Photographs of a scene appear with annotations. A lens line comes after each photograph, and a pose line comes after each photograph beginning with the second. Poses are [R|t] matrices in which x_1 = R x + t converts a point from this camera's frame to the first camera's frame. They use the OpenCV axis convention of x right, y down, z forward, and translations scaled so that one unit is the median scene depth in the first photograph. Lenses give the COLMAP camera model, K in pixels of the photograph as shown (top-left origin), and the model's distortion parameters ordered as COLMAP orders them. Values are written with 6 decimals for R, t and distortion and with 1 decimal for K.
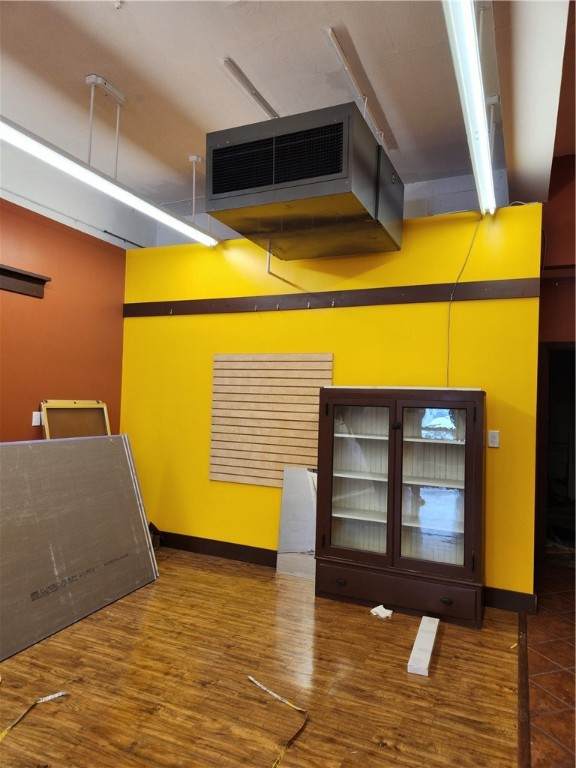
lens RADIAL K [[511.6, 0, 288.3], [0, 511.6, 381.1], [0, 0, 1]] dist [0.051518, -0.023529]
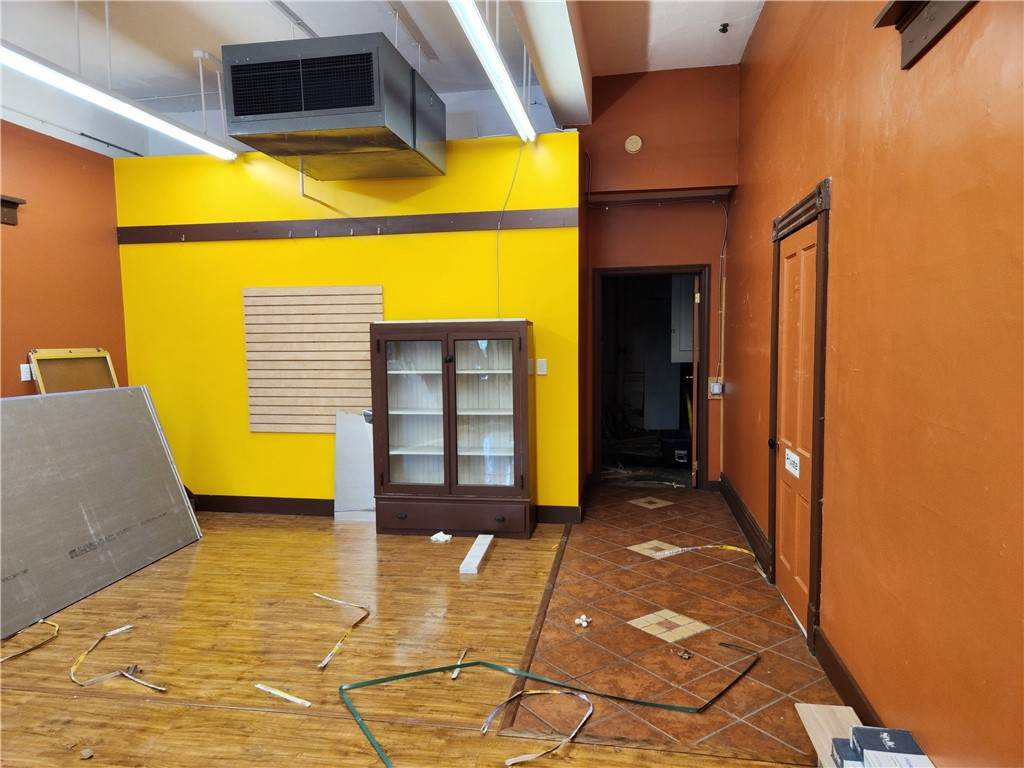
lens RADIAL K [[682.1, 0, 502.9], [0, 682.1, 399.6], [0, 0, 1]] dist [0.051518, -0.023529]
pose [[0.970917, -0.064298, 0.230620, 0.001086], [0.034279, 0.990672, 0.131889, -0.005970], [-0.236949, -0.120147, 0.964064, -0.316243]]
